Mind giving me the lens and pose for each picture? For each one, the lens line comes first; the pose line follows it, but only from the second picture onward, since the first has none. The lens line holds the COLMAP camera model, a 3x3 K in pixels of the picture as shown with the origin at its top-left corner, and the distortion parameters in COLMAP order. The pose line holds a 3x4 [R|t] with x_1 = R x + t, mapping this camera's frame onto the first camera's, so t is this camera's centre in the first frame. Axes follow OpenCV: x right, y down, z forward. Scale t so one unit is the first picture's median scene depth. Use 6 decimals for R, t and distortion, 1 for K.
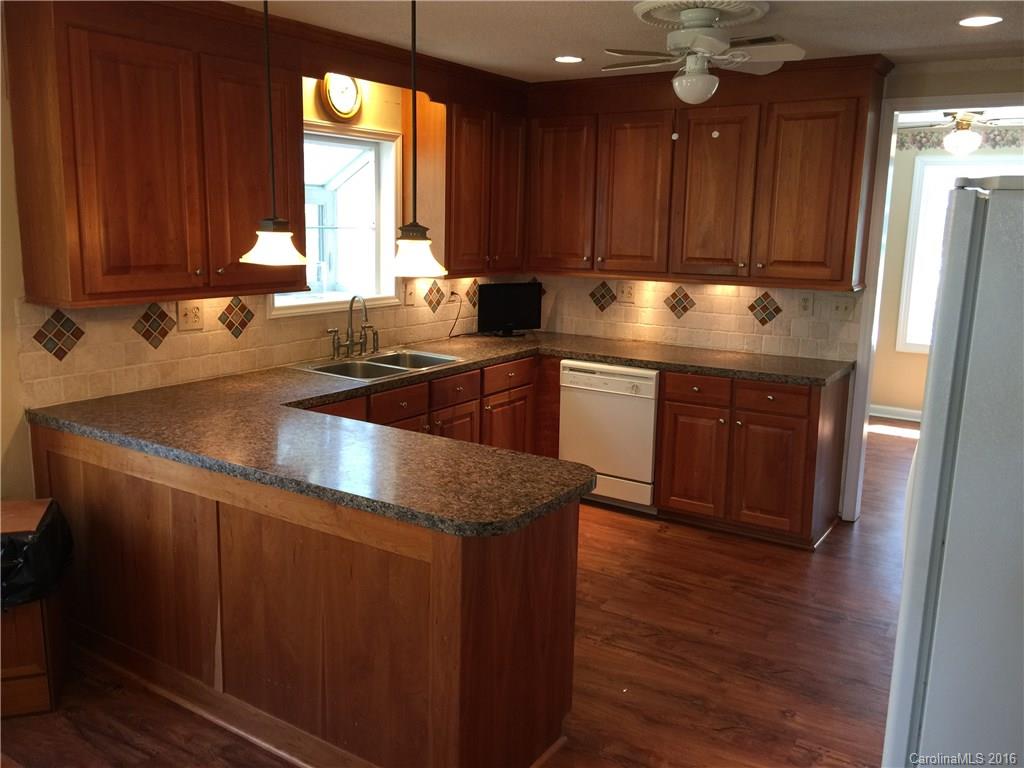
lens RADIAL K [[859.9, 0, 510.8], [0, 859.9, 386.5], [0, 0, 1]] dist [0.002403, -0.006283]
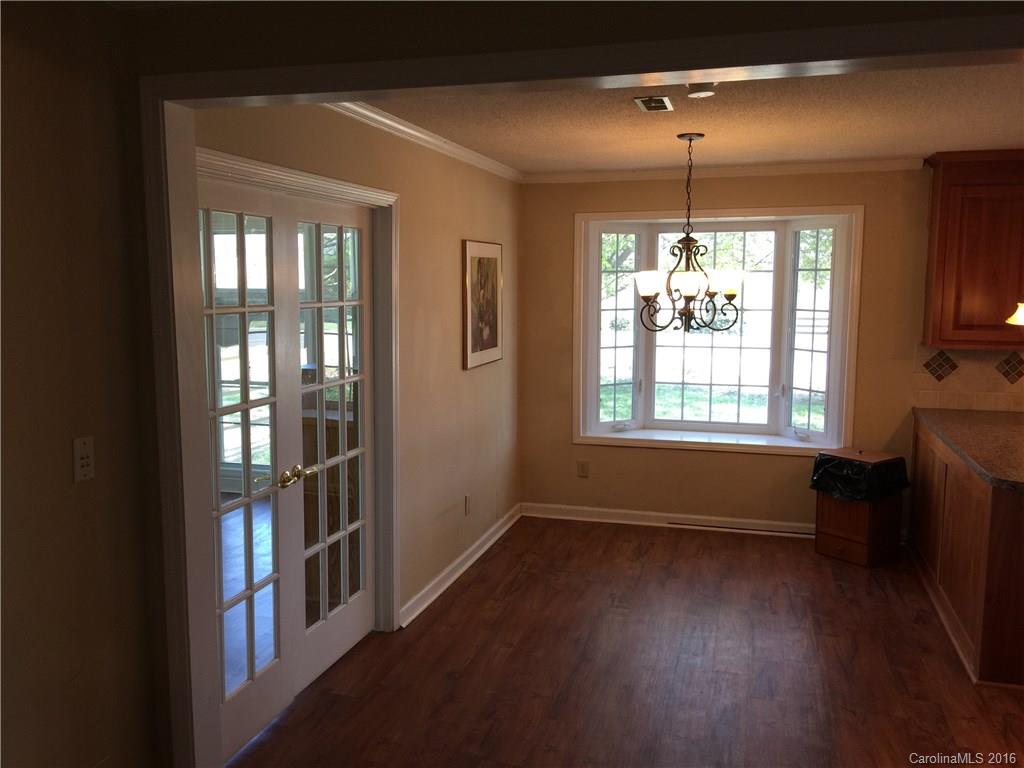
lens RADIAL K [[859.9, 0, 511.8], [0, 859.9, 383.4], [0, 0, 1]] dist [0.002403, -0.006283]
pose [[0.293340, 0.092985, -0.951475, 0.815325], [-0.179487, 0.982917, 0.040722, 0.053920], [0.939008, 0.158832, 0.305018, -0.269203]]
